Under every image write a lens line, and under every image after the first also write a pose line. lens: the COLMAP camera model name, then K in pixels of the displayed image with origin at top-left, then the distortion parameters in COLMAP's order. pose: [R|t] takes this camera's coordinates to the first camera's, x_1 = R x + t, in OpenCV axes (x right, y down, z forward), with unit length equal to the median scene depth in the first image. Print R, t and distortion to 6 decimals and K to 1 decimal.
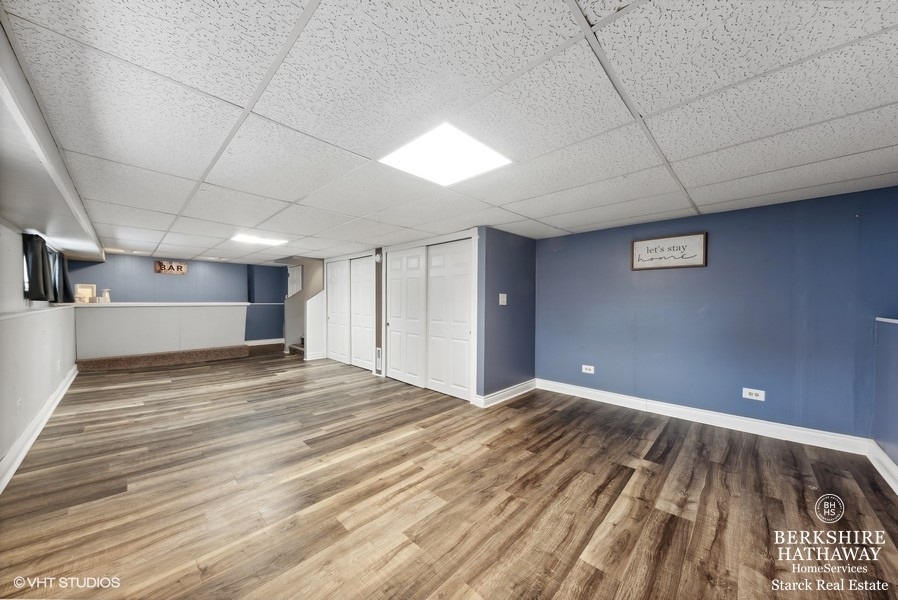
lens RADIAL K [[310.4, 0, 449.0], [0, 310.4, 300.0], [0, 0, 1]] dist [0.002199, 0.000052]
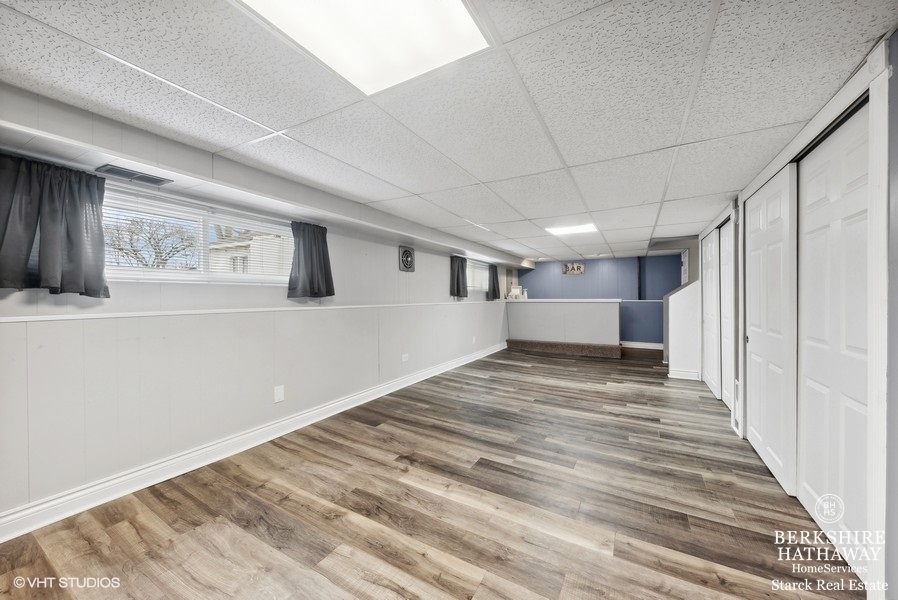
lens RADIAL K [[327.5, 0, 449.0], [0, 327.5, 300.0], [0, 0, 1]] dist [0.008126, -0.000066]
pose [[0.256890, 0.000729, -0.966440, 0.246673], [0.004763, 0.999987, 0.002021, 0.010741], [0.966429, -0.005122, 0.256883, 0.442273]]
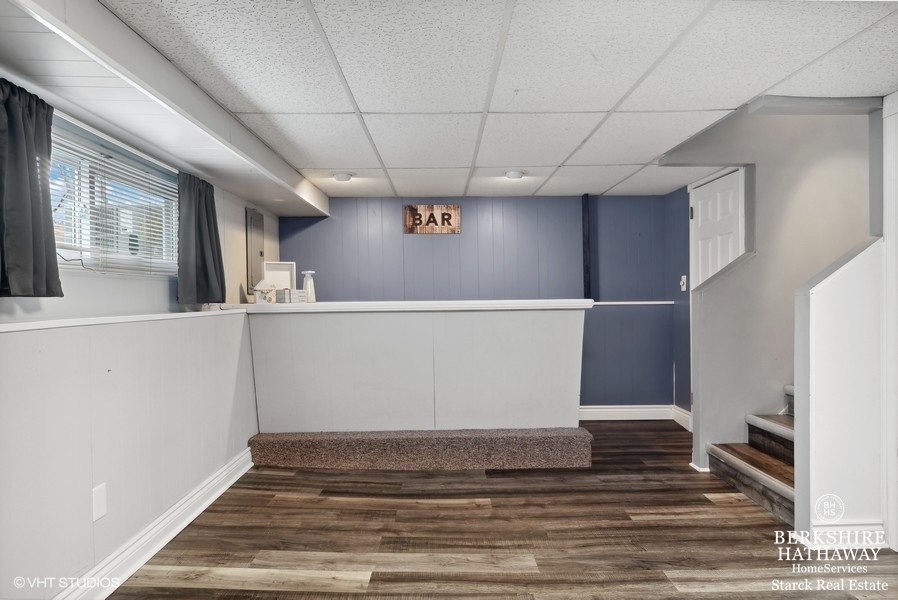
lens RADIAL K [[598.0, 0, 485.3], [0, 598.0, 297.6], [0, 0, 1]] dist [0.003375, 0.000469]
pose [[0.742460, -0.010994, -0.669800, -0.503077], [0.015542, 0.999879, 0.000817, 0.006887], [0.669710, -0.011016, 0.742541, 0.758182]]
